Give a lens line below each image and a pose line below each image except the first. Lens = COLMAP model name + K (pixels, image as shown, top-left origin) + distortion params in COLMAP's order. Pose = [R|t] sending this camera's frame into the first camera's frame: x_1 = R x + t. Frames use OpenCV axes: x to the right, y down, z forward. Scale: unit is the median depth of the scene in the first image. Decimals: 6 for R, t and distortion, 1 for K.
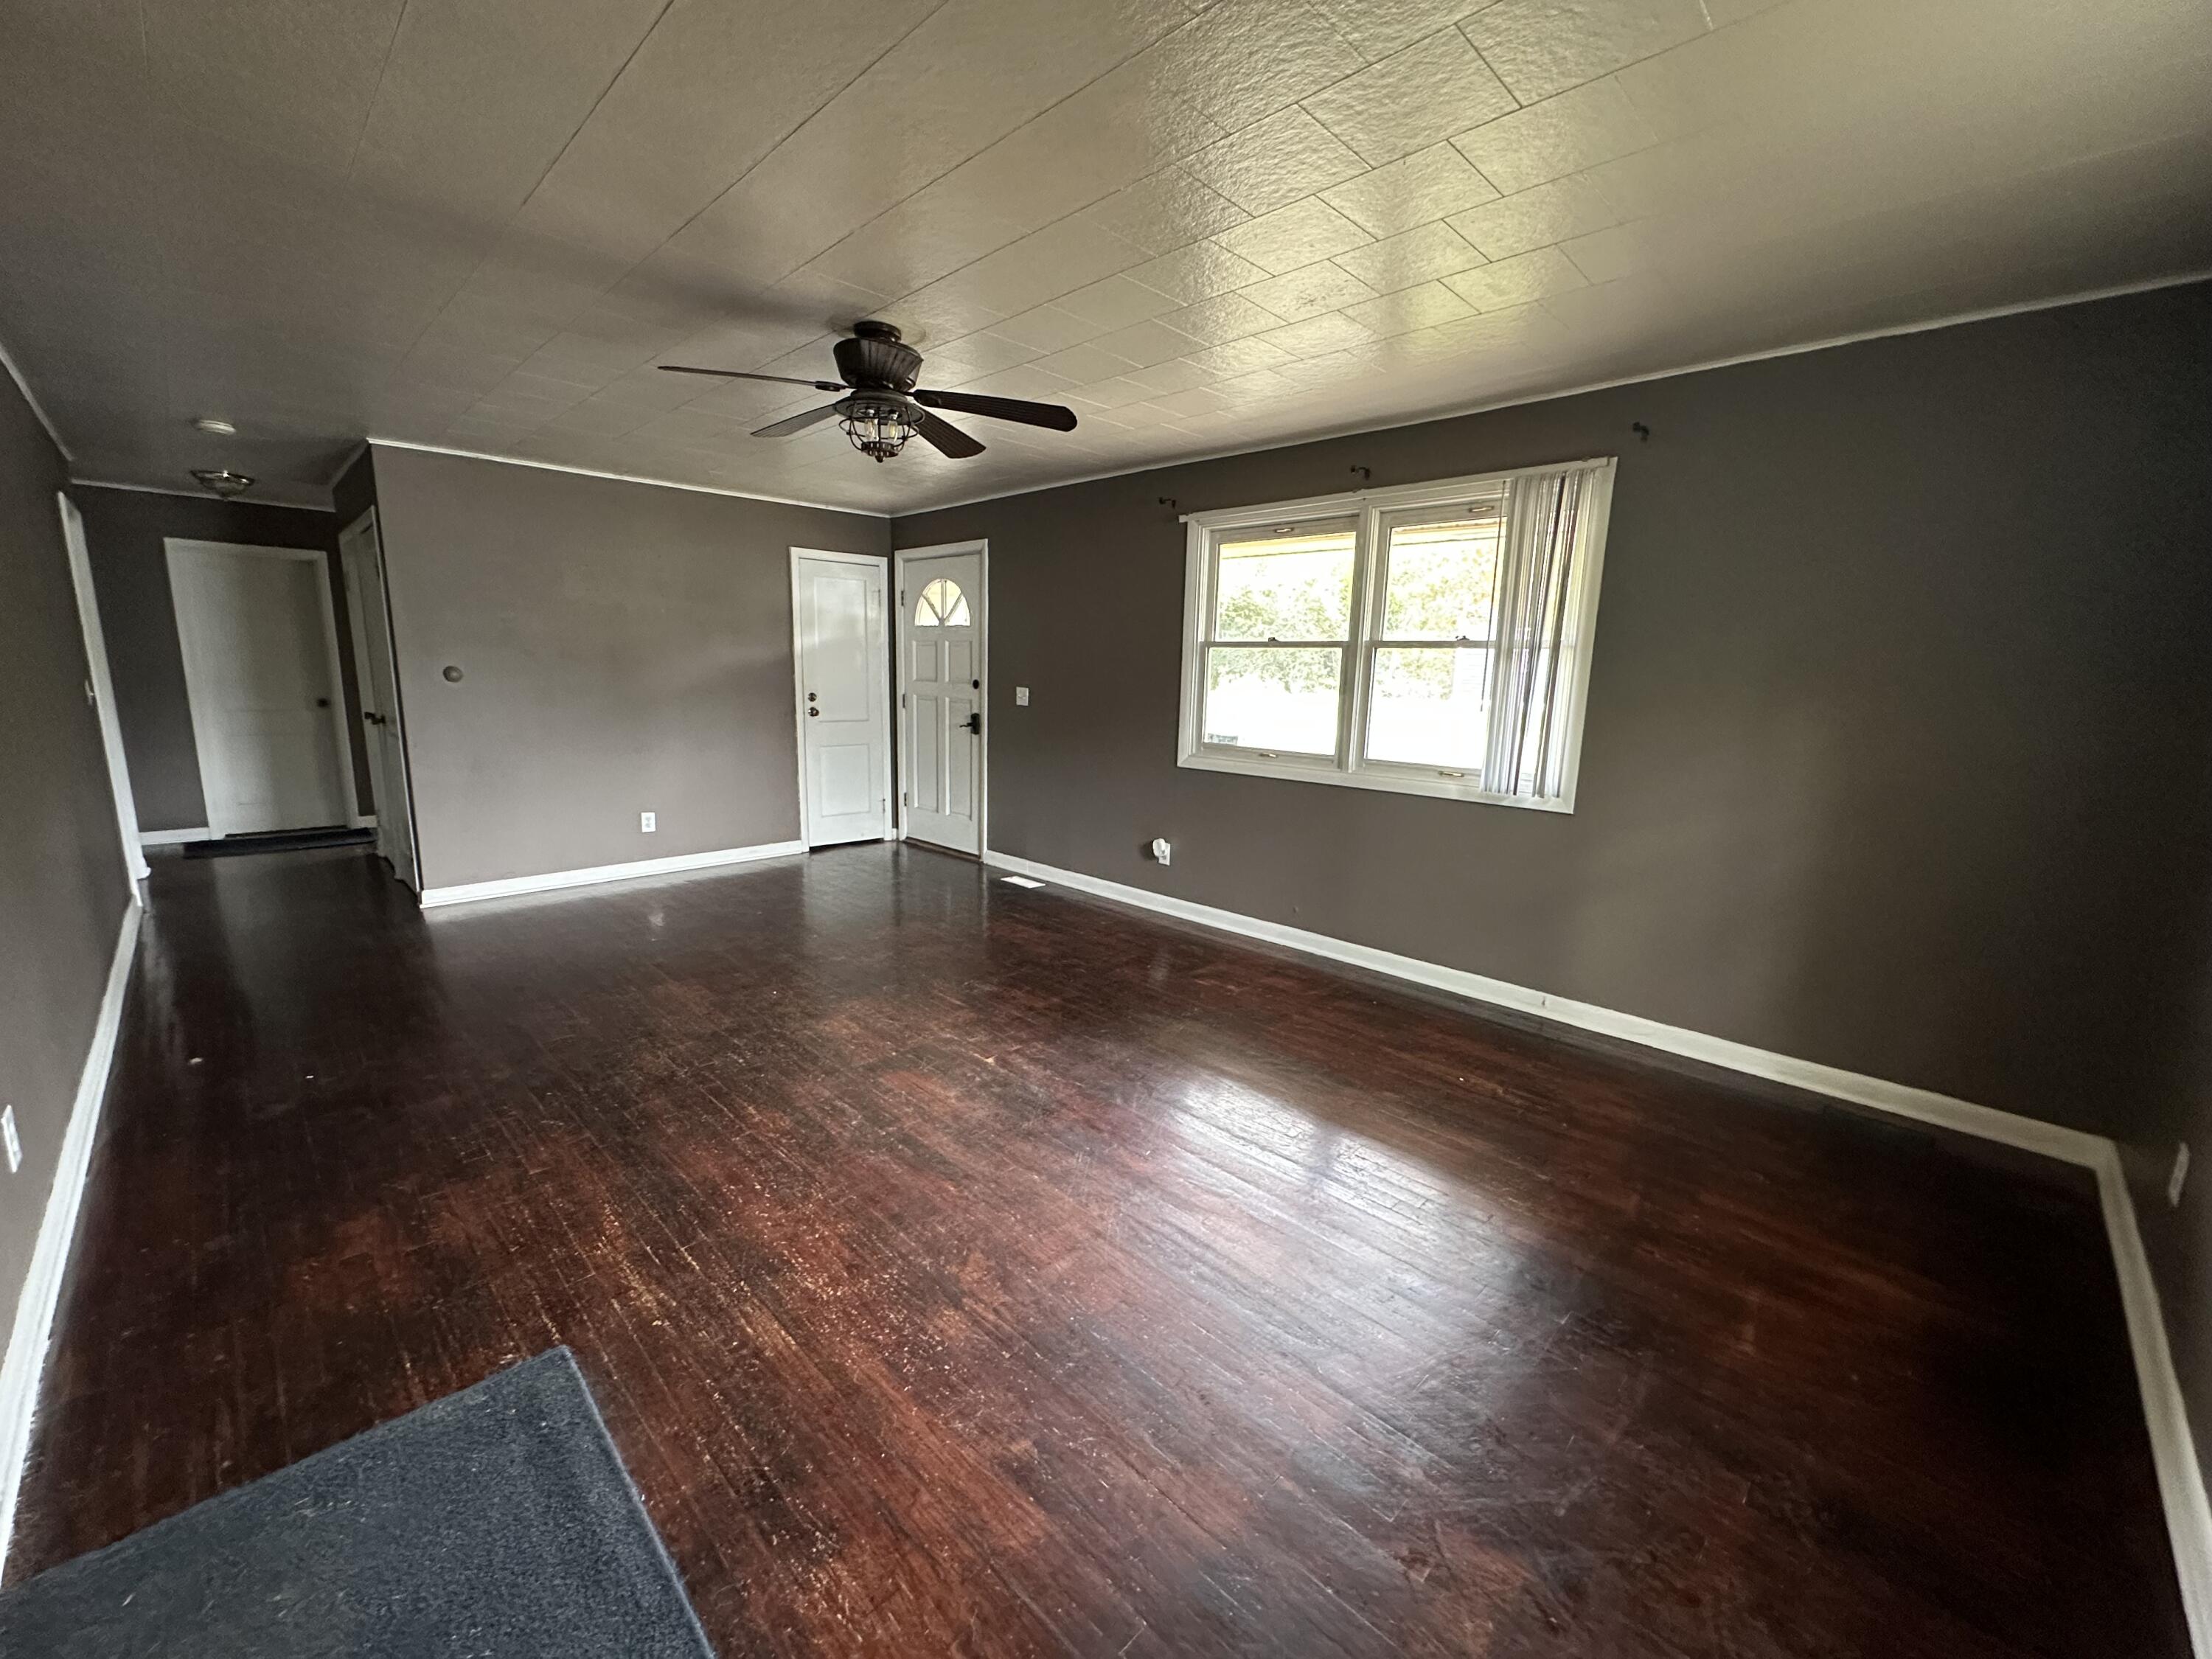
lens RADIAL K [[883.6, 0, 1104.1], [0, 883.6, 832.3], [0, 0, 1]] dist [-0.002814, 0.000881]
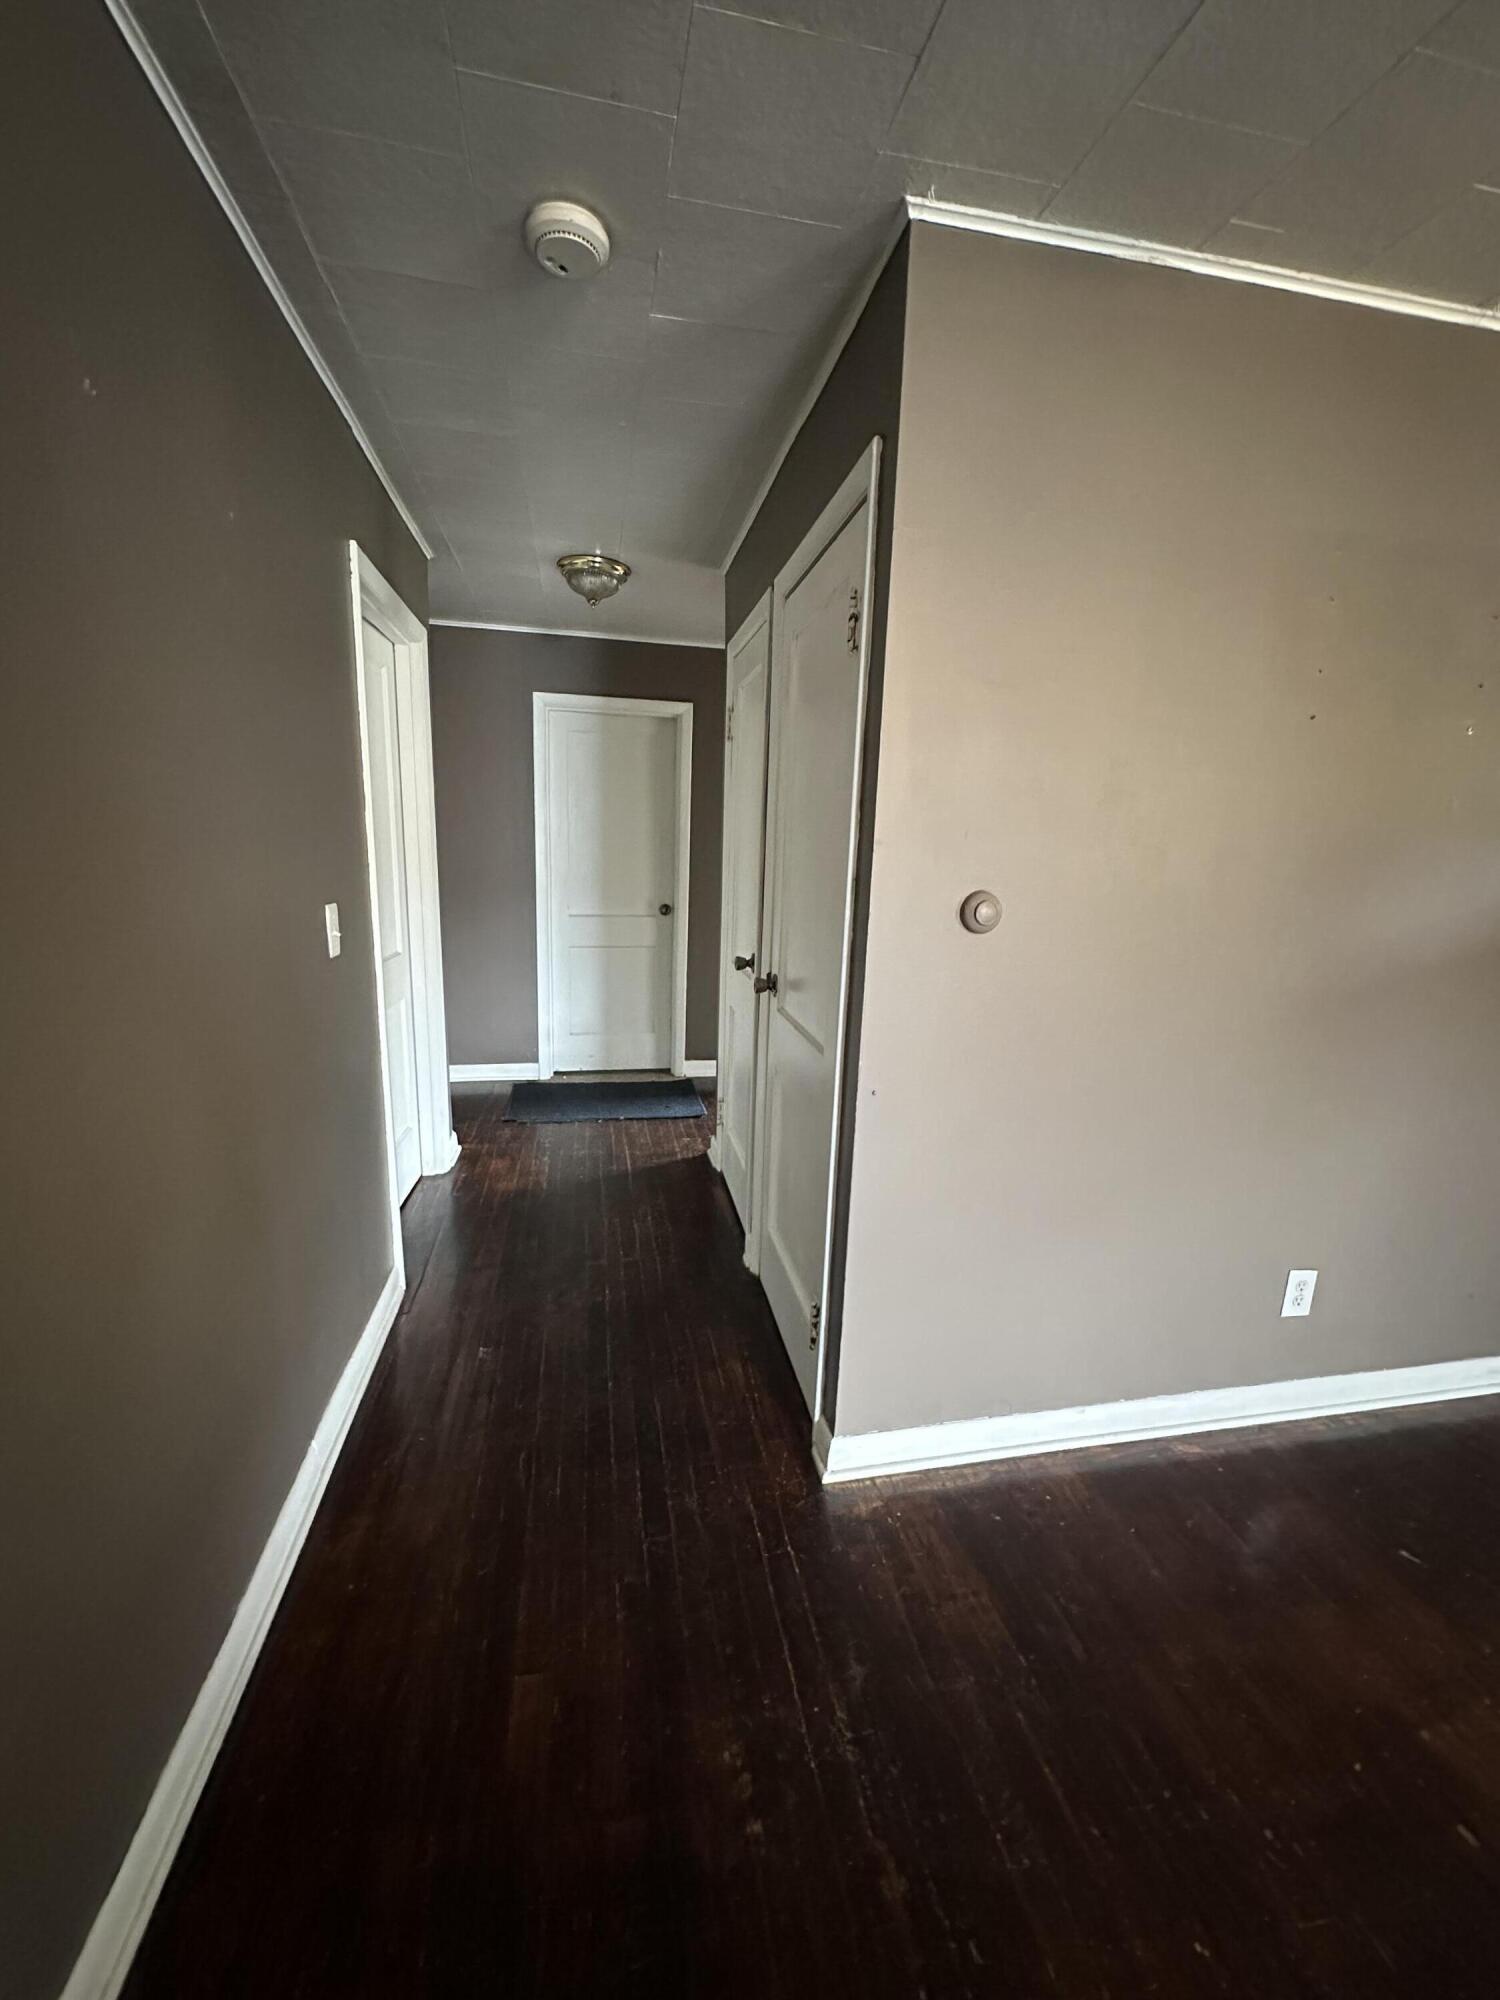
lens RADIAL K [[798.9, 0, 750.9], [0, 798.9, 995.6], [0, 0, 1]] dist [-0.002814, 0.000881]
pose [[0.829839, 0.112860, -0.546471, -0.479481], [-0.113239, 0.993015, 0.033125, -0.111184], [0.546392, 0.034393, 0.836823, 0.509409]]
